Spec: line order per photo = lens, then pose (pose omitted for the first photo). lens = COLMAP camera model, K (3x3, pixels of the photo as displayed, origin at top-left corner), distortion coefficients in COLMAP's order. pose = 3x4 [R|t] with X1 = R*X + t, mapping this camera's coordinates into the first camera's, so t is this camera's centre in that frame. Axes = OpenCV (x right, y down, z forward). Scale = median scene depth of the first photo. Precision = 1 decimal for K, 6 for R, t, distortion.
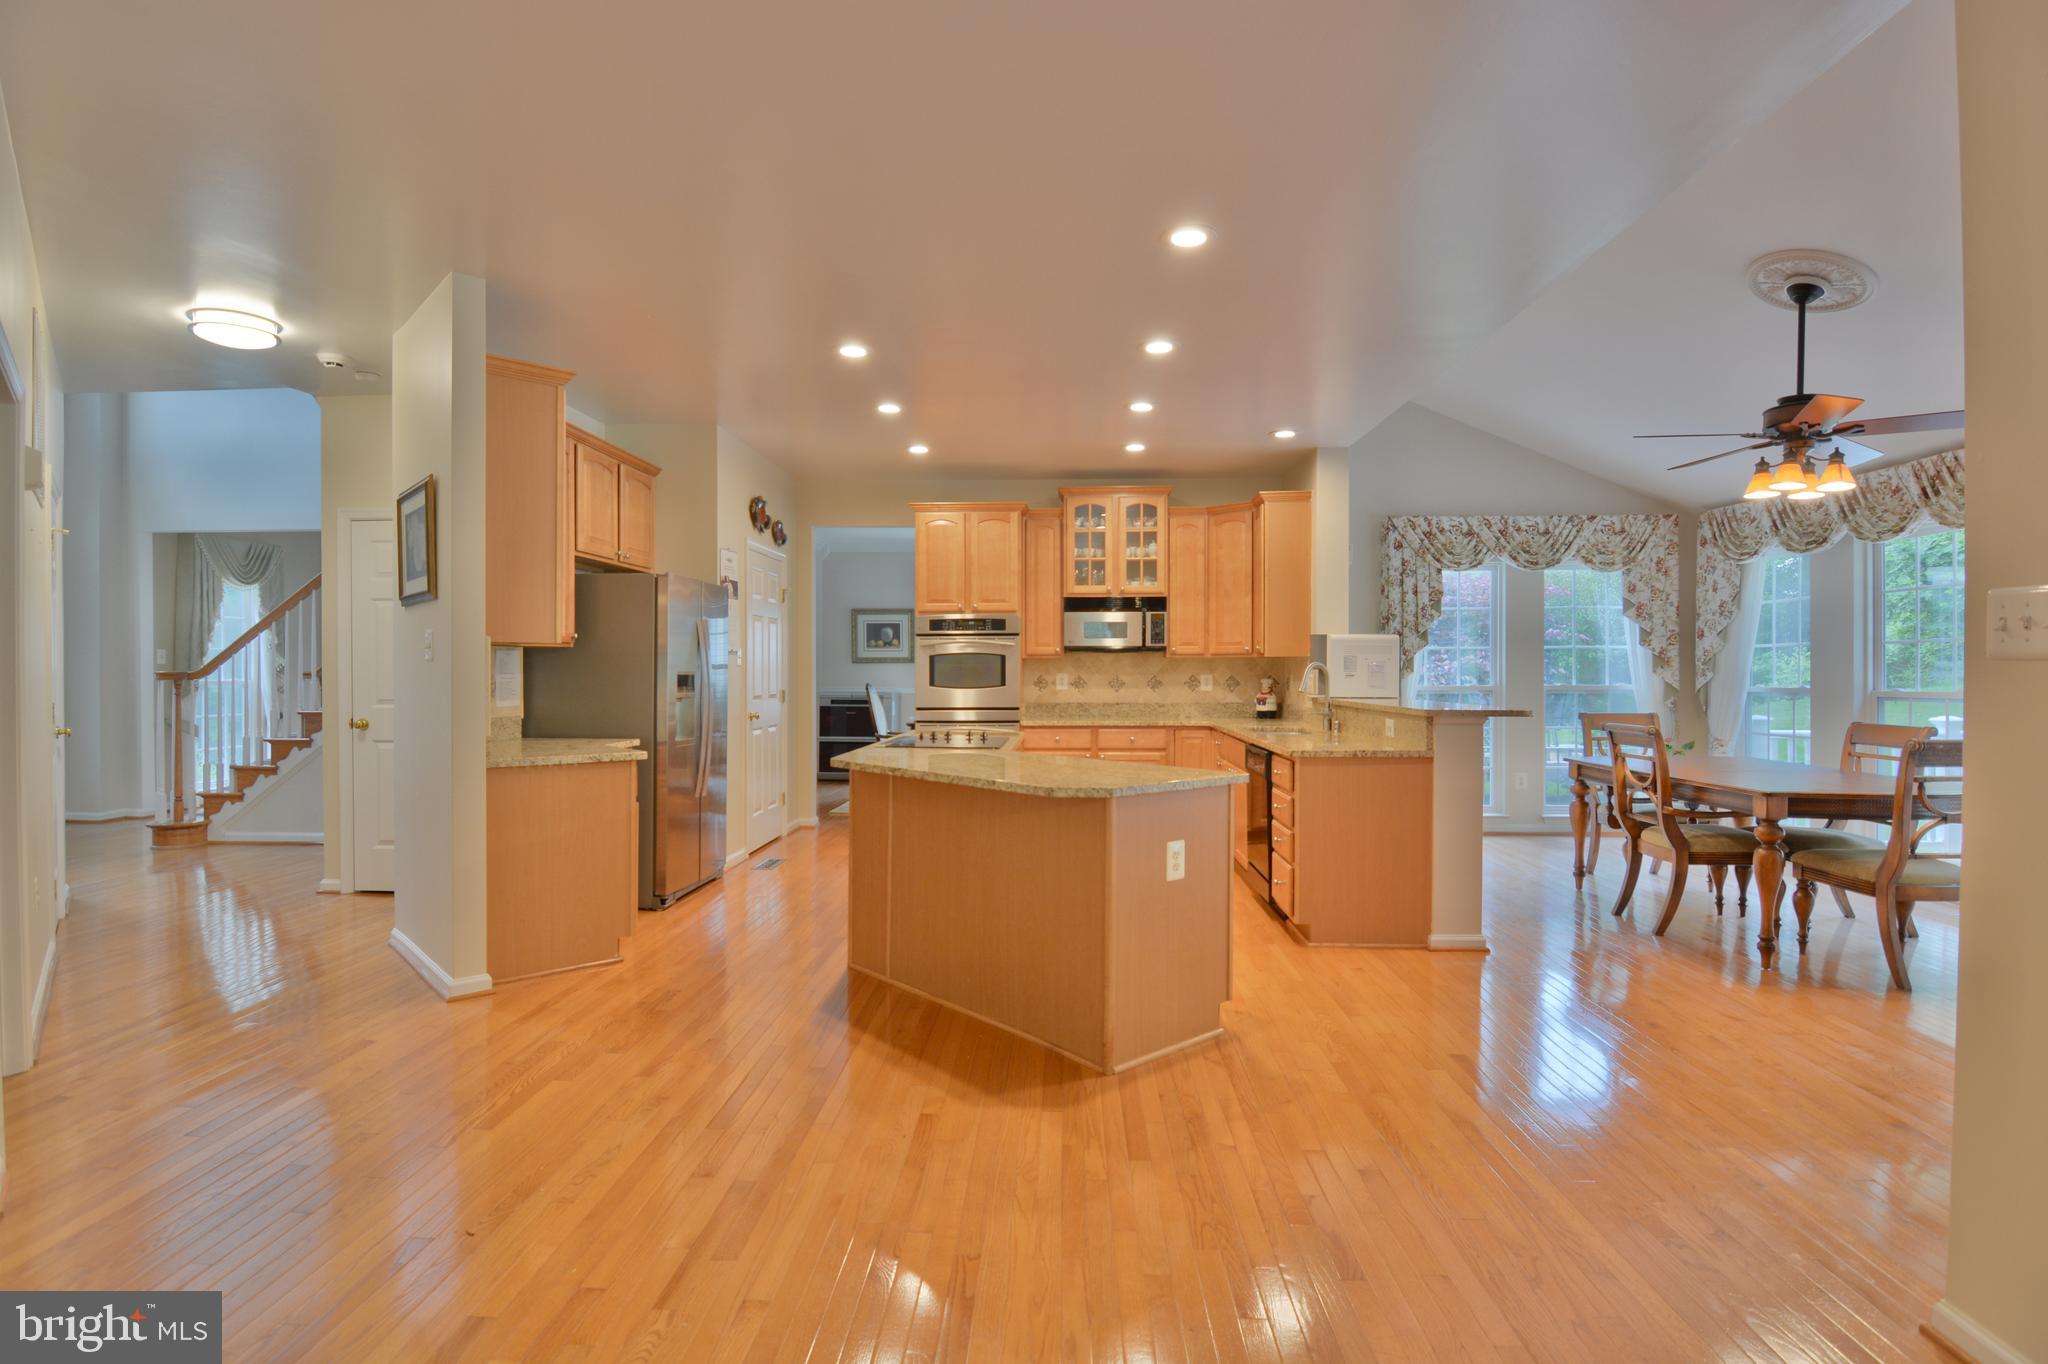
lens RADIAL K [[997.1, 0, 1020.2], [0, 997.1, 680.3], [0, 0, 1]] dist [-0.007708, -0.011234]
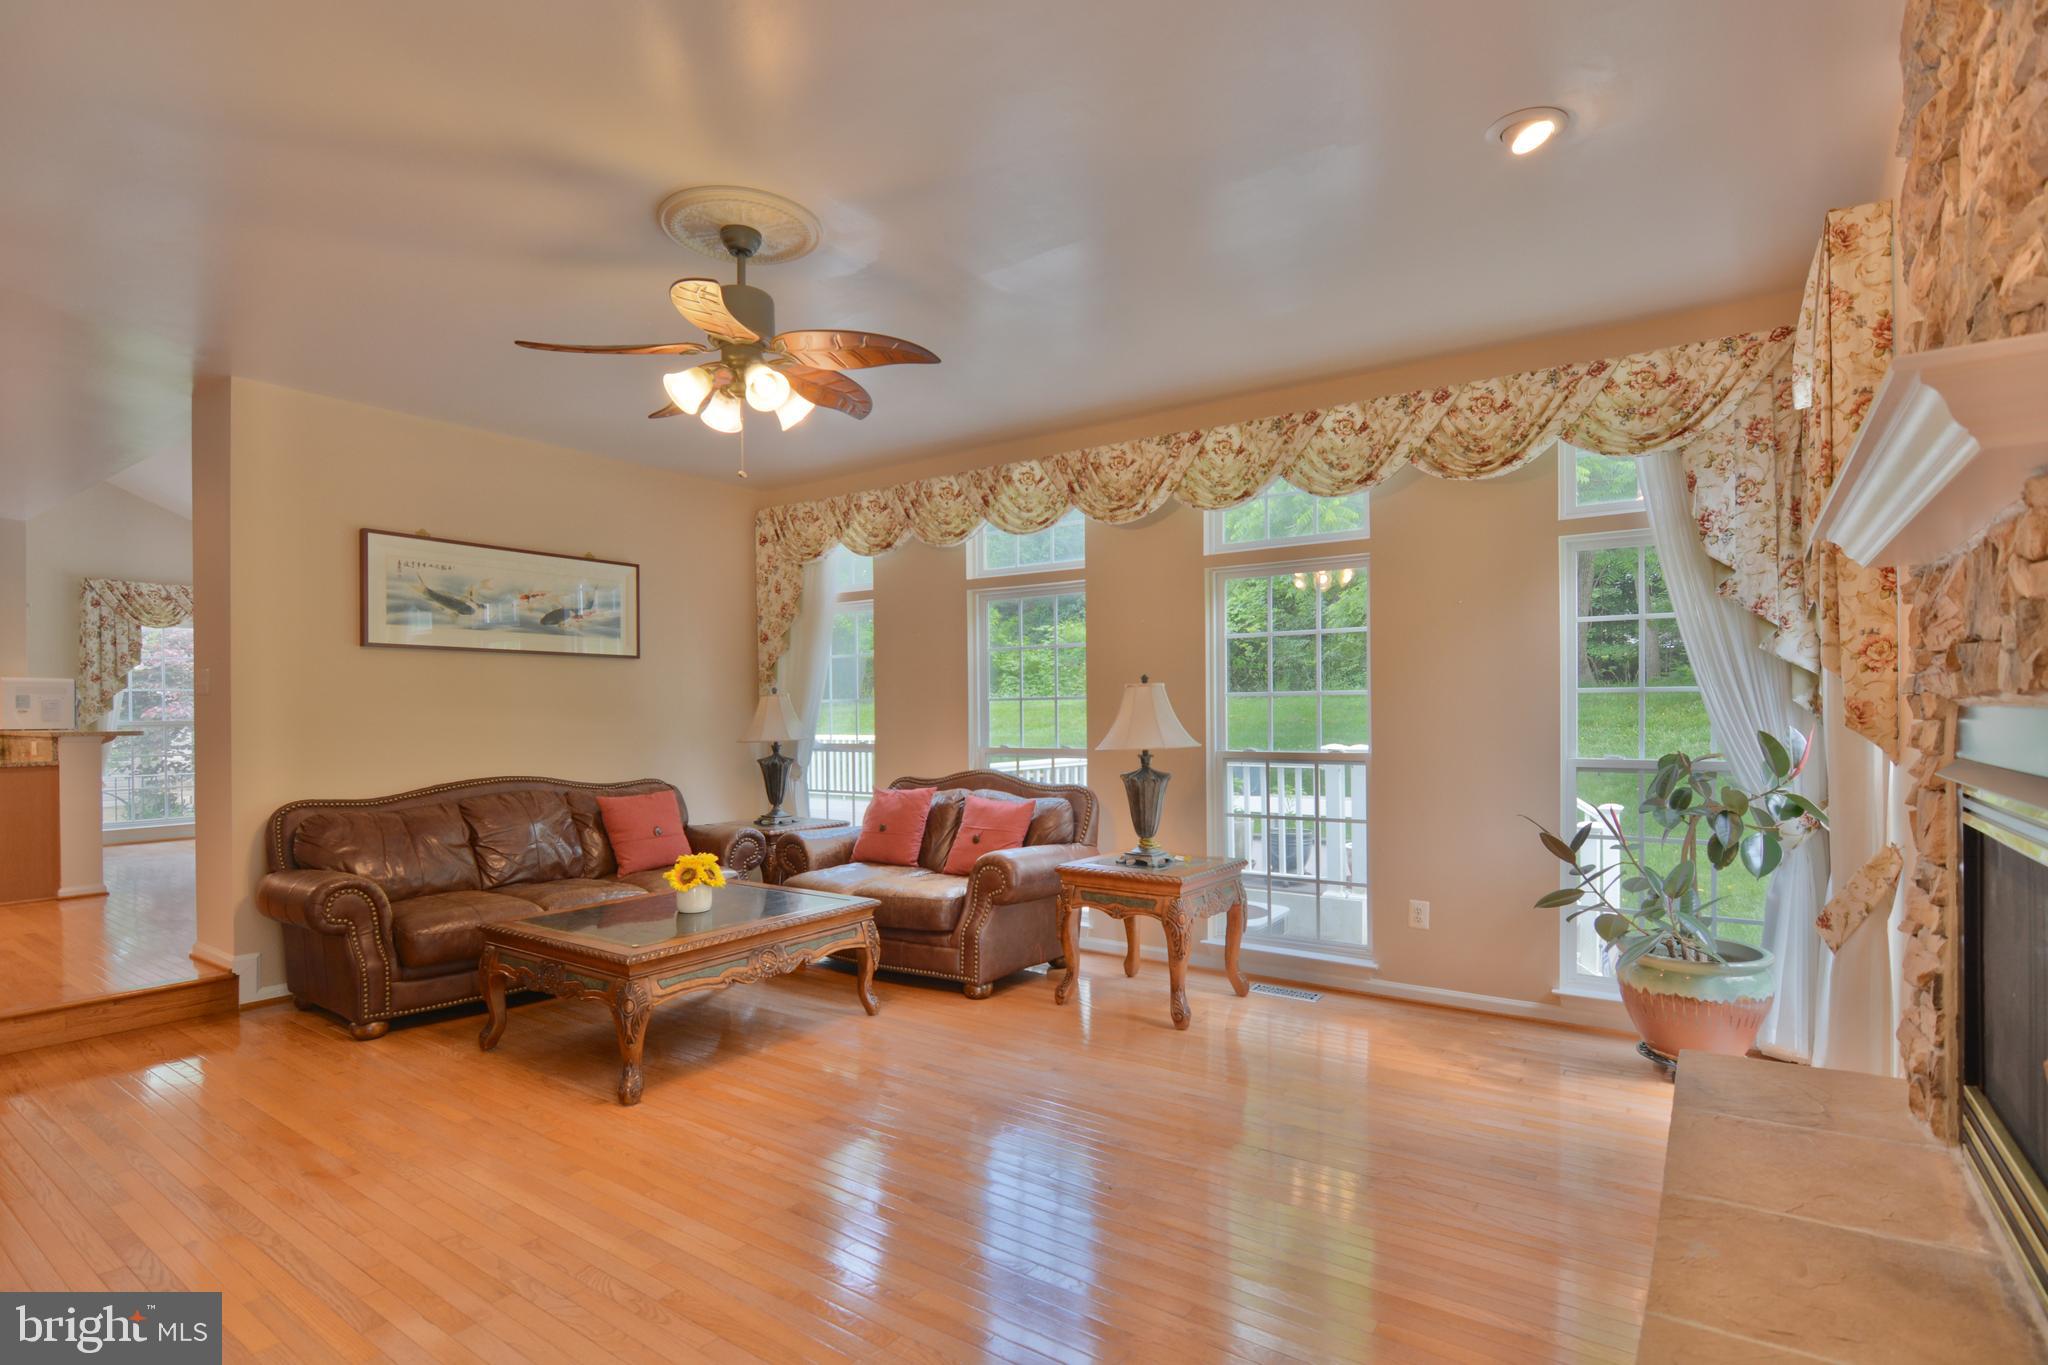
lens RADIAL K [[997.1, 0, 1017.2], [0, 997.1, 712.9], [0, 0, 1]] dist [-0.007708, -0.011234]
pose [[0.532207, -0.005793, 0.846595, -0.028282], [0.015877, 0.999869, -0.003139, 0.017364], [-0.846466, 0.015112, 0.532229, -0.575903]]
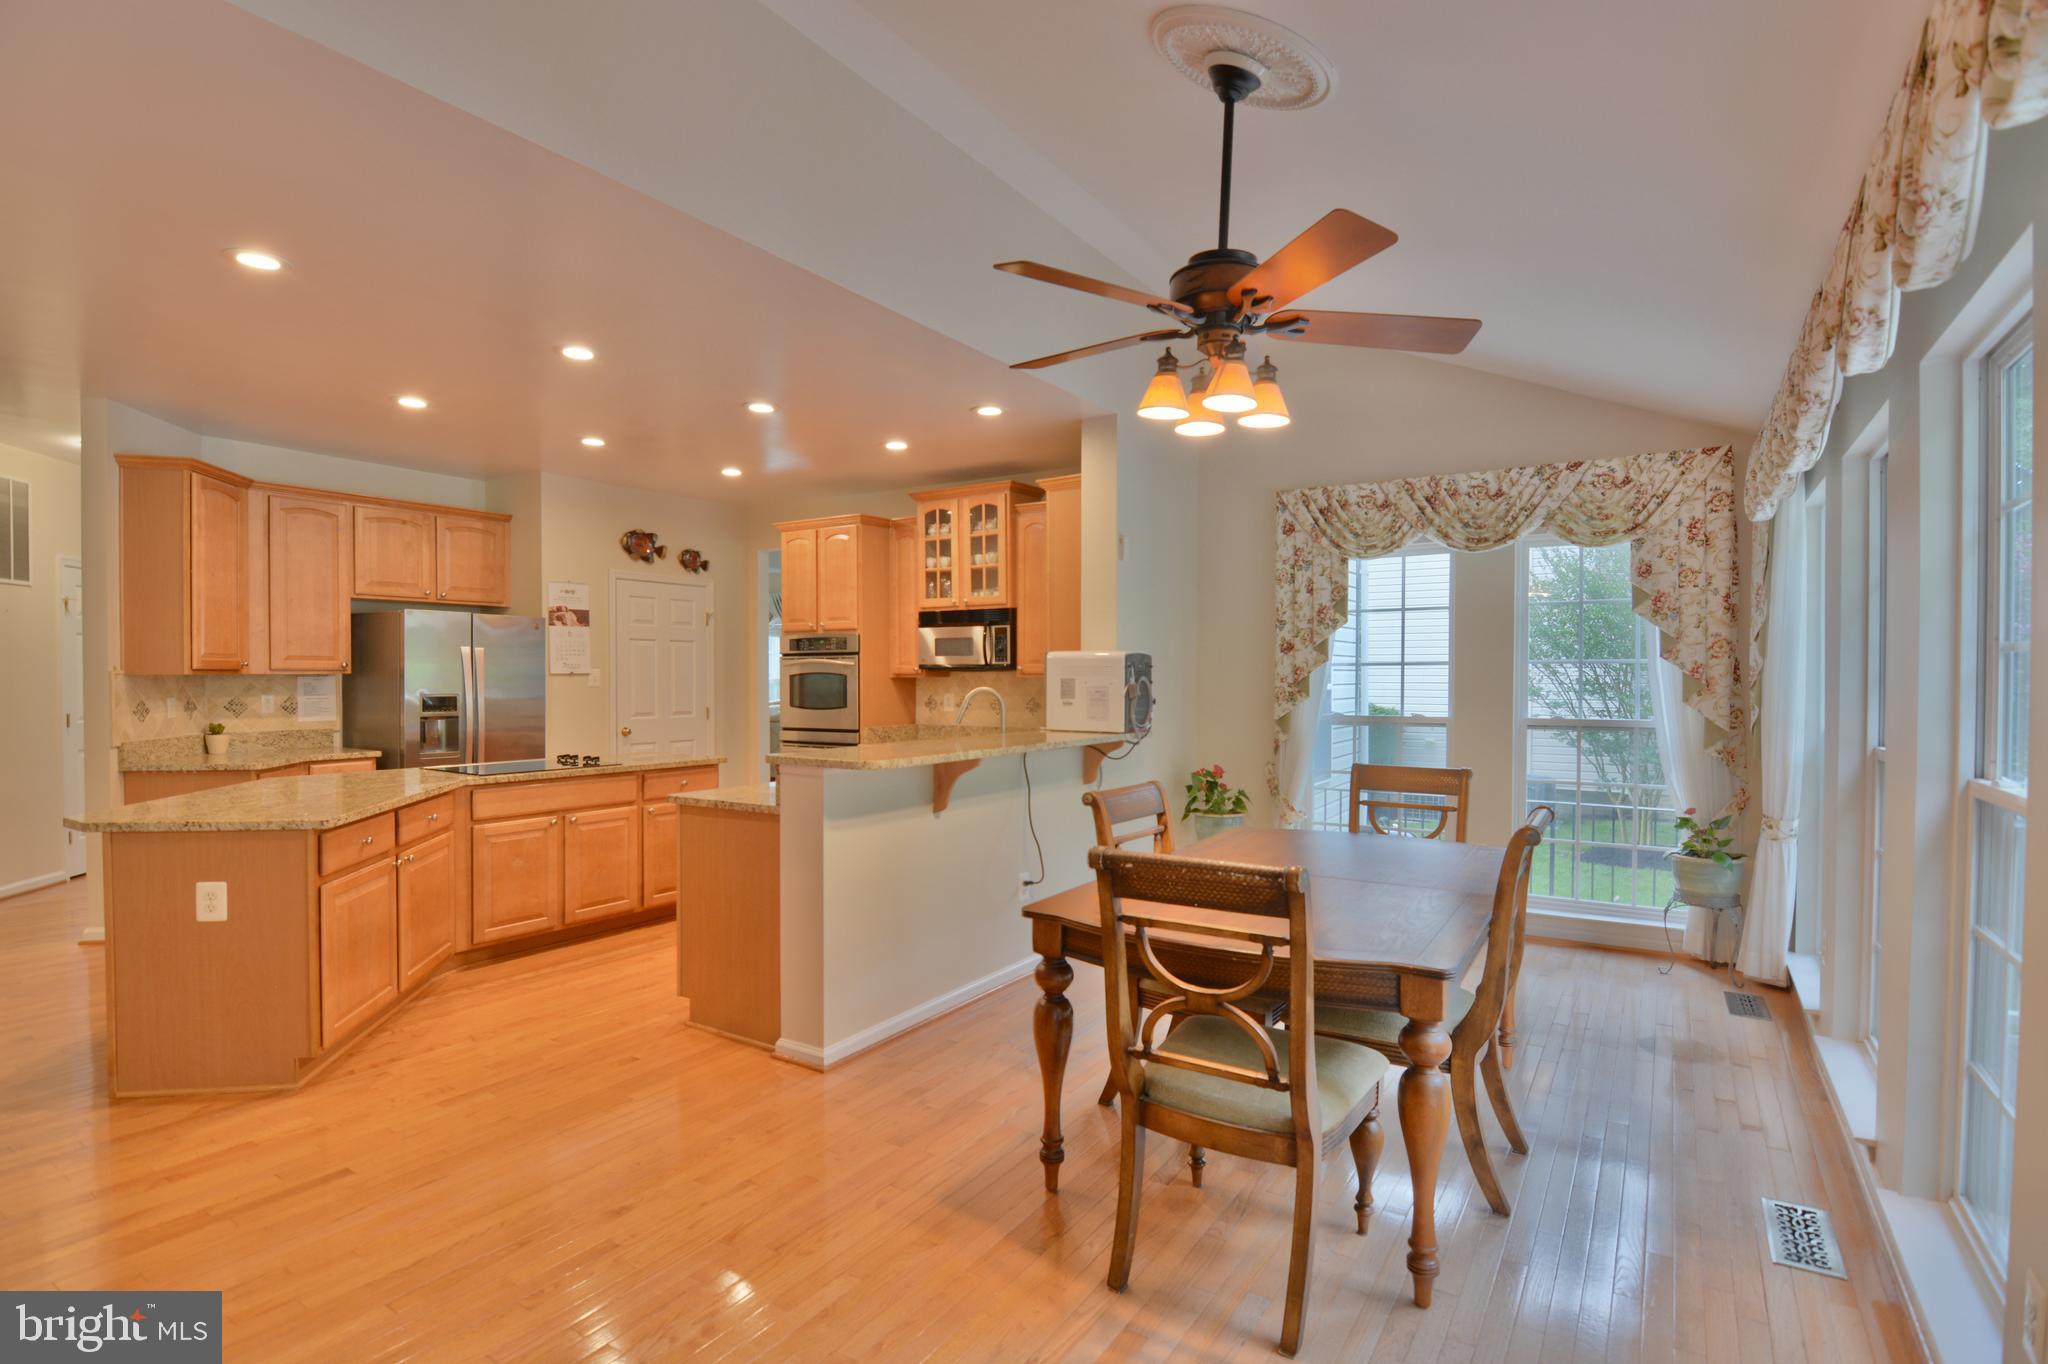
lens RADIAL K [[997.1, 0, 1022.8], [0, 997.1, 693.5], [0, 0, 1]] dist [-0.007708, -0.011234]
pose [[0.864368, 0.009701, -0.502765, 0.611576], [-0.005406, 0.999935, 0.010000, -0.017875], [0.502830, -0.005926, 0.864365, 0.255784]]
